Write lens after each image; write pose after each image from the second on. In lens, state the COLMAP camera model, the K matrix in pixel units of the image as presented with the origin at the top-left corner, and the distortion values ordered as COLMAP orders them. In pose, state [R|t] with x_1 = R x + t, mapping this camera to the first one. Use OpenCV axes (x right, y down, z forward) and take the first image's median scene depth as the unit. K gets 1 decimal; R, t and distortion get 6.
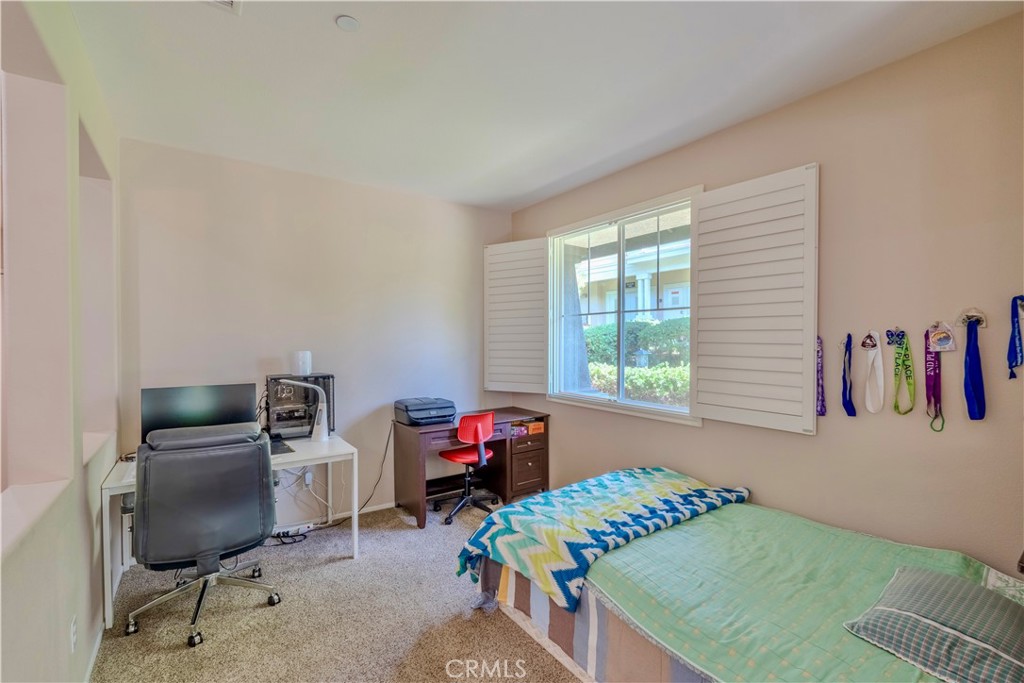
lens RADIAL K [[448.5, 0, 518.5], [0, 448.5, 346.7], [0, 0, 1]] dist [-0.004684, 0.001092]
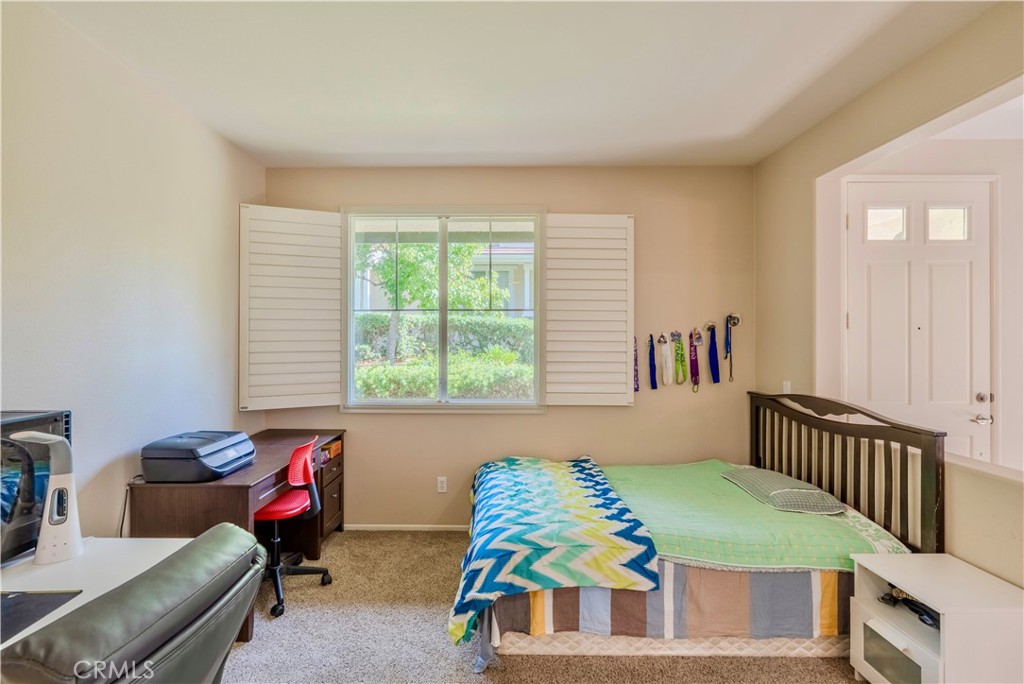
lens RADIAL K [[448.5, 0, 494.2], [0, 448.5, 342.1], [0, 0, 1]] dist [-0.004684, 0.001092]
pose [[0.594032, -0.004104, 0.804431, -0.784806], [0.012988, 0.999906, -0.004489, -0.003580], [-0.804337, 0.013114, 0.594029, 0.533101]]
